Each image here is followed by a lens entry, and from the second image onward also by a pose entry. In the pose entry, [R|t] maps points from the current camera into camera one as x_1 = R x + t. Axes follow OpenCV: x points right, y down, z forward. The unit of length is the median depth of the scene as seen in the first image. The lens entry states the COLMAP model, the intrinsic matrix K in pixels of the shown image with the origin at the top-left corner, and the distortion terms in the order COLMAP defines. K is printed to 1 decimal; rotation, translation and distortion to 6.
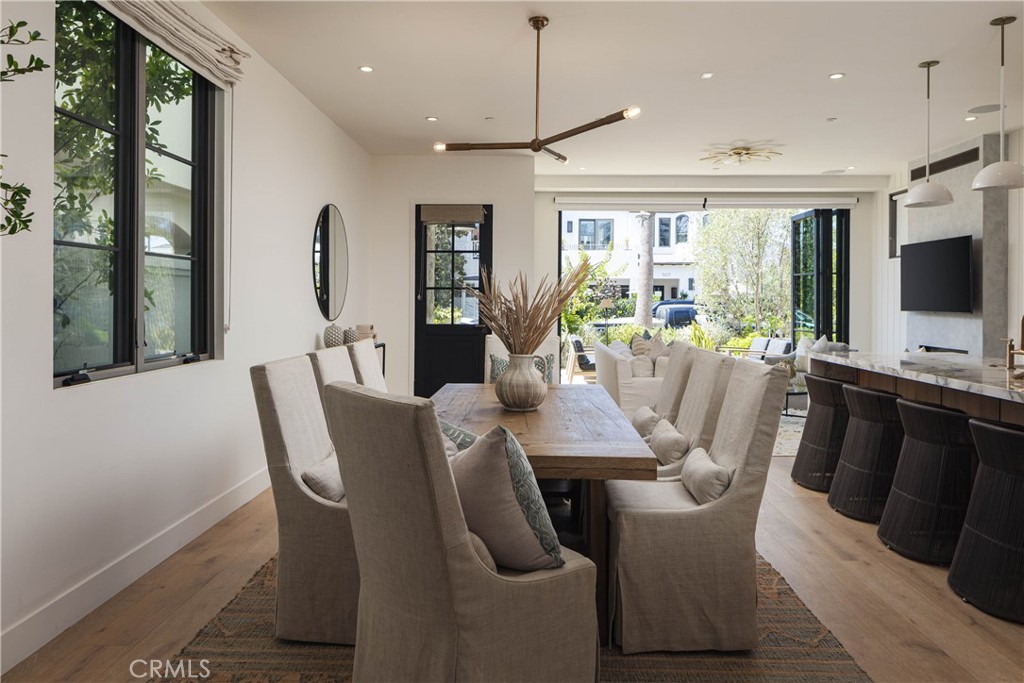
lens RADIAL K [[699.7, 0, 518.3], [0, 699.7, 298.4], [0, 0, 1]] dist [-0.008111, -0.002026]
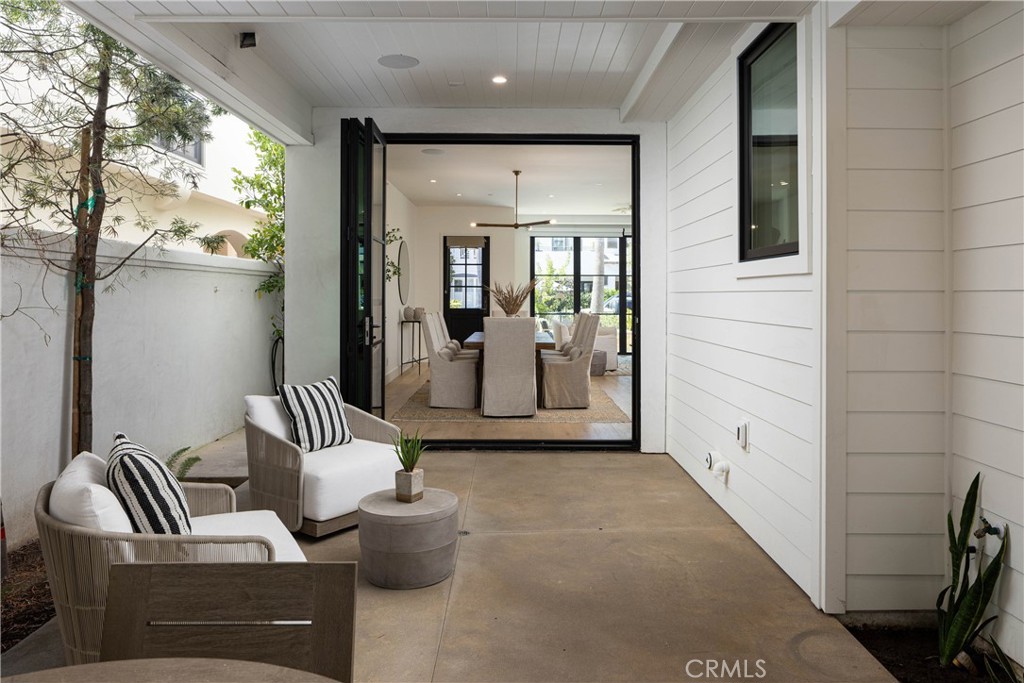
lens RADIAL K [[694.3, 0, 498.4], [0, 694.3, 309.6], [0, 0, 1]] dist [-0.003737, -0.002747]
pose [[0.999990, -0.004305, 0.000923, -0.018290], [0.004282, 0.999722, 0.023206, 0.002449], [-0.001022, -0.023202, 0.999730, -0.651584]]
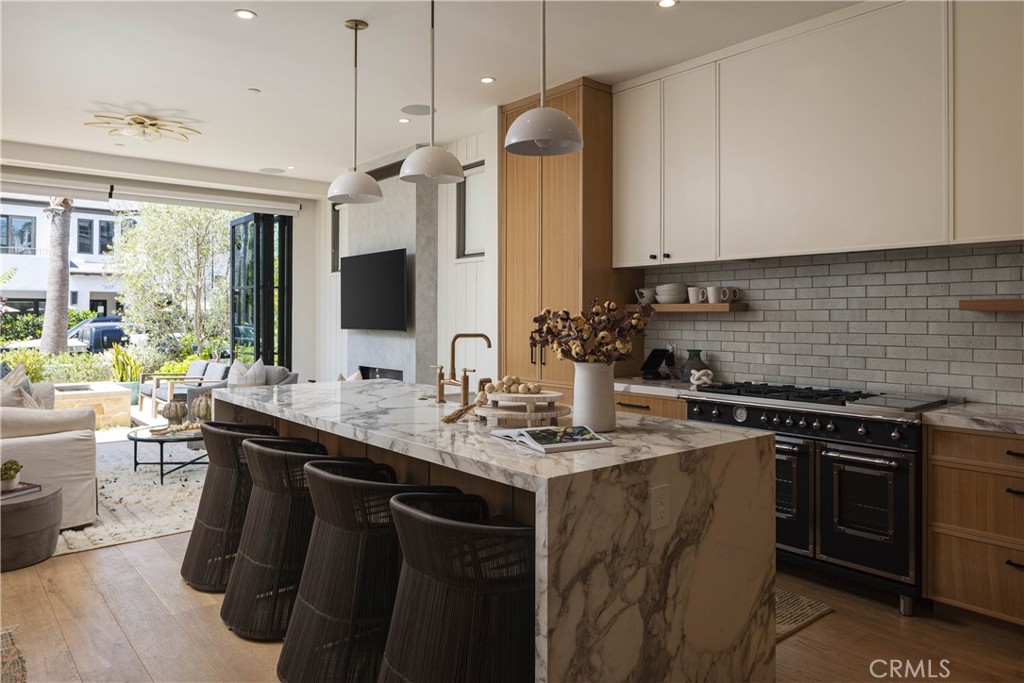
lens RADIAL K [[694.3, 0, 498.4], [0, 694.3, 309.6], [0, 0, 1]] dist [-0.003737, -0.002747]
pose [[0.764613, 0.003664, 0.644479, 0.121823], [0.000569, 0.999980, -0.006360, -0.002050], [-0.644489, 0.005230, 0.764596, 0.173593]]
